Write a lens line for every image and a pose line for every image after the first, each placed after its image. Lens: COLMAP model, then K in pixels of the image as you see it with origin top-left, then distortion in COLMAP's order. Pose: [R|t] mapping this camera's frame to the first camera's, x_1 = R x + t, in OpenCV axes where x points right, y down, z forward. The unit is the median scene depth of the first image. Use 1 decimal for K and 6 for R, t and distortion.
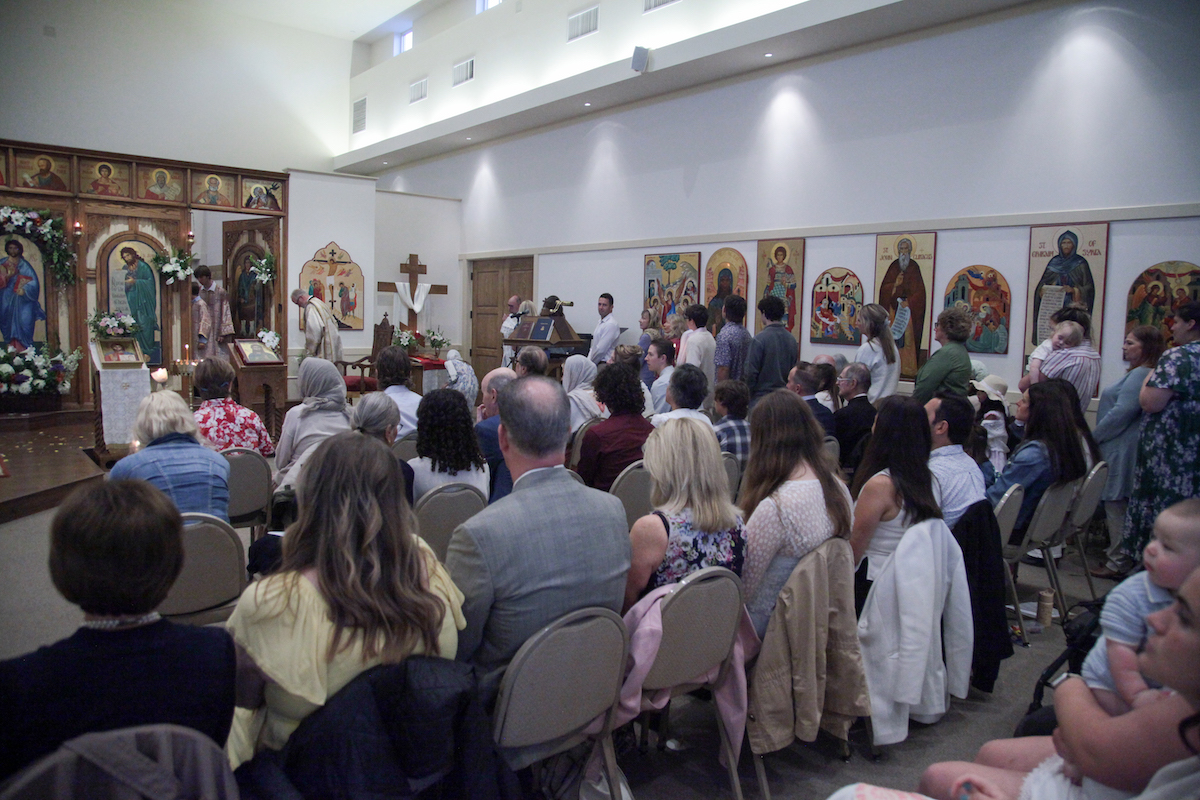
lens RADIAL K [[812.1, 0, 596.8], [0, 812.1, 403.8], [0, 0, 1]] dist [-0.061494, 0.006929]
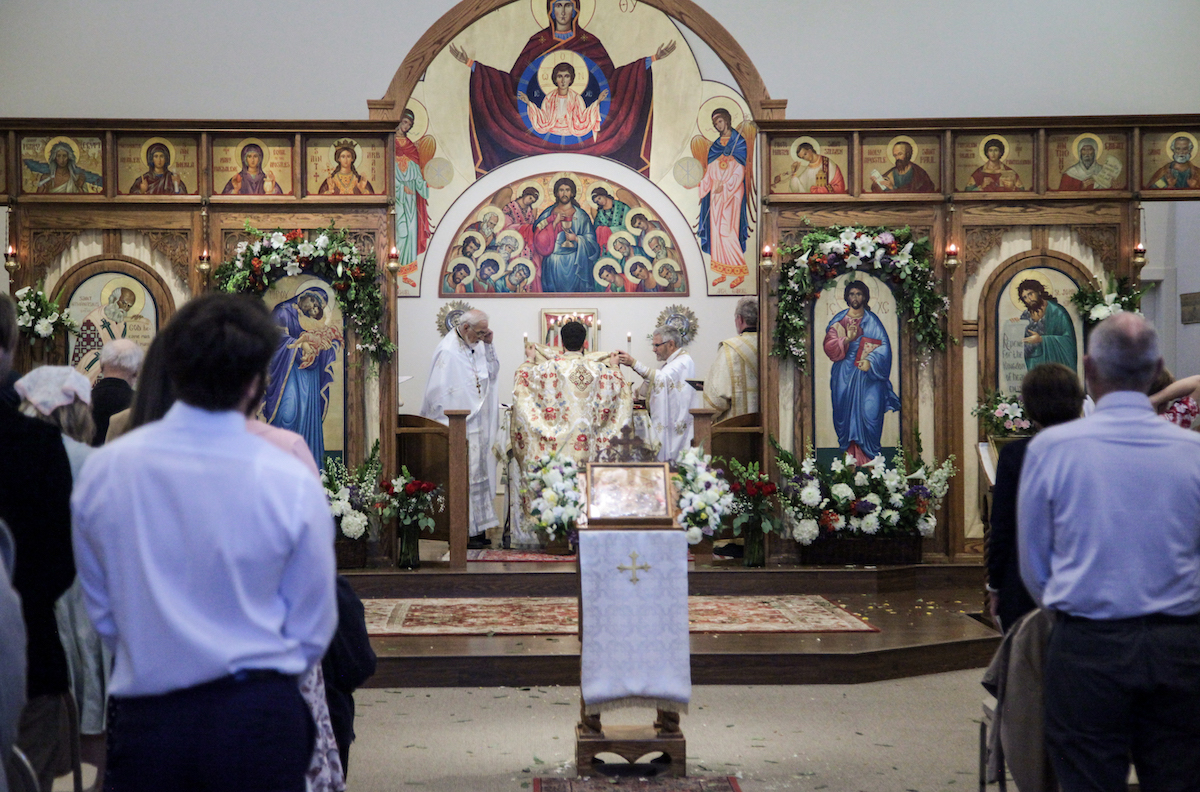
lens RADIAL K [[2559.2, 0, 598.3], [0, 2559.2, 399.0], [0, 0, 1]] dist [0.487752, 0.000000]
pose [[0.792426, -0.038124, -0.608776, 0.298921], [-0.031785, 0.994108, -0.103628, 0.092187], [0.609140, 0.101467, 0.786545, -0.657656]]
